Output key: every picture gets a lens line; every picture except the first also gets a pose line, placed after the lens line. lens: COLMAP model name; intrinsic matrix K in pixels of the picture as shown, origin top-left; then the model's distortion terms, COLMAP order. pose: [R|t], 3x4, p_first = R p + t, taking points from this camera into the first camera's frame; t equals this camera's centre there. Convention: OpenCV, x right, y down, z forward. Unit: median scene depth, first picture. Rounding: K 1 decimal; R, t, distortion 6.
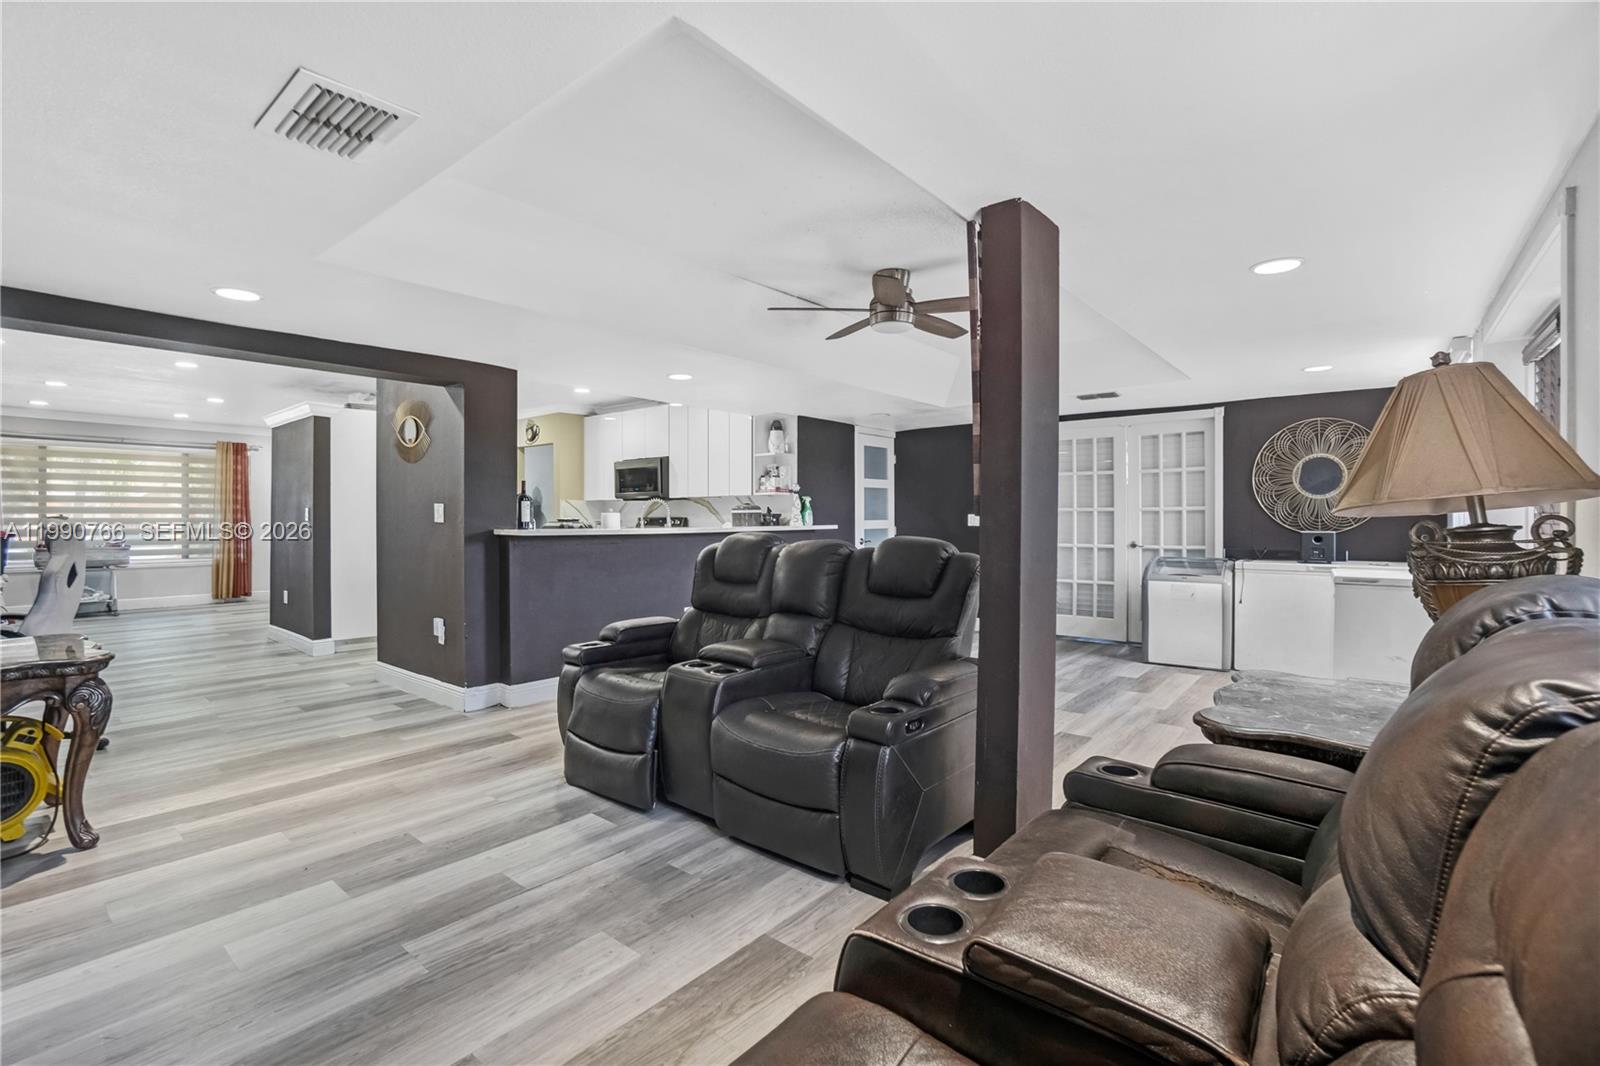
lens RADIAL K [[723.0, 0, 773.2], [0, 723.0, 518.5], [0, 0, 1]] dist [-0.025543, 0.003248]
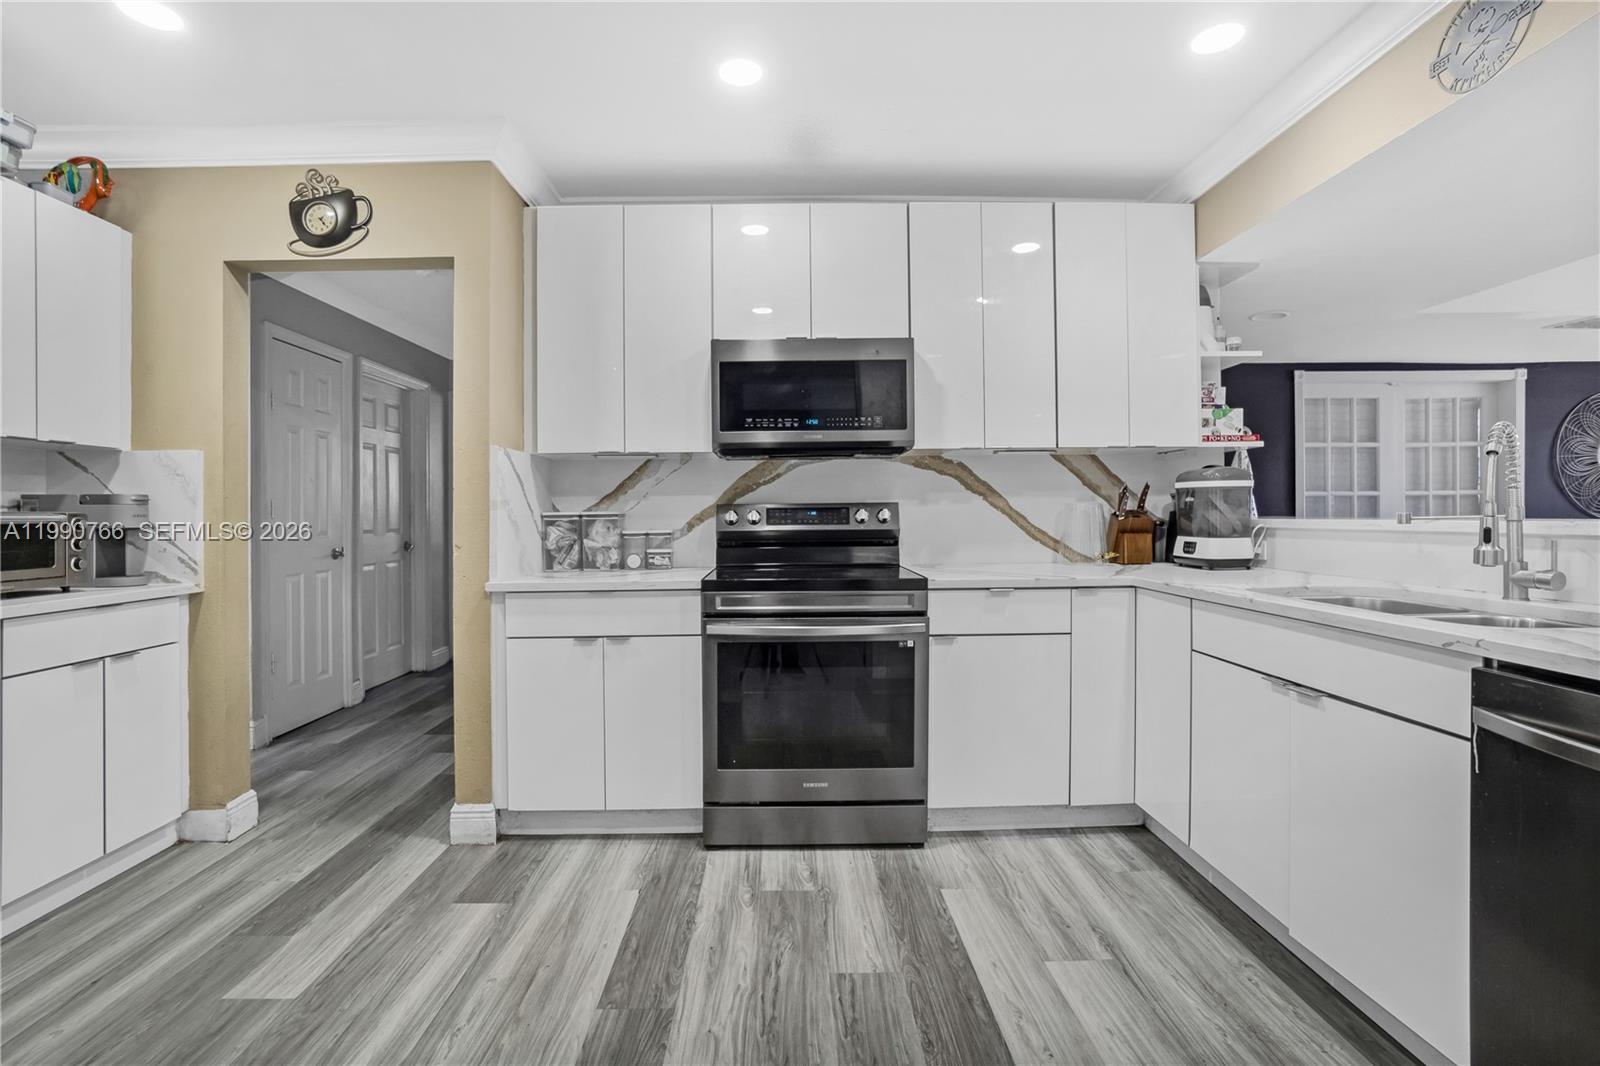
lens RADIAL K [[723.0, 0, 787.5], [0, 723.0, 523.5], [0, 0, 1]] dist [-0.025543, 0.003248]
pose [[0.760227, -0.010393, 0.649574, -0.574394], [0.008828, 0.999945, 0.005667, 0.010787], [-0.649598, 0.001426, 0.760277, 0.983530]]
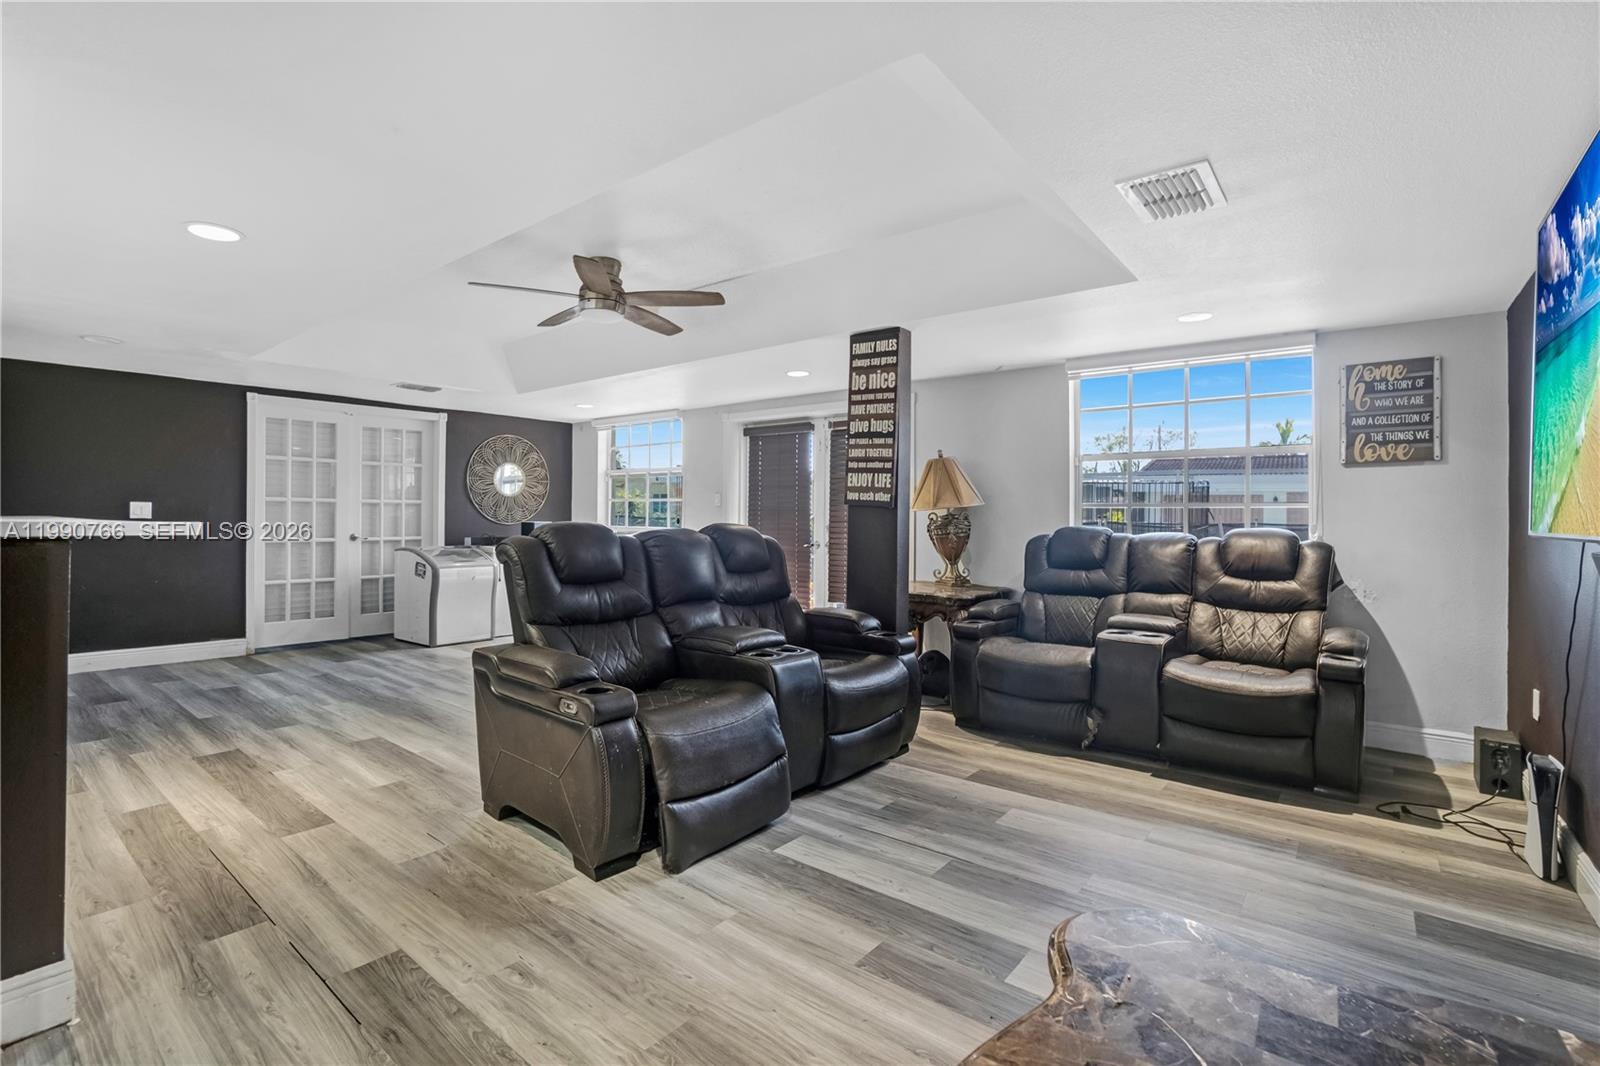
lens RADIAL K [[723.0, 0, 774.6], [0, 723.0, 532.3], [0, 0, 1]] dist [-0.025543, 0.003248]
pose [[-0.001902, -0.016855, 0.999856, -0.547646], [-0.007535, 0.999830, 0.016840, 0.010617], [-0.999970, -0.007502, -0.002029, 0.502637]]
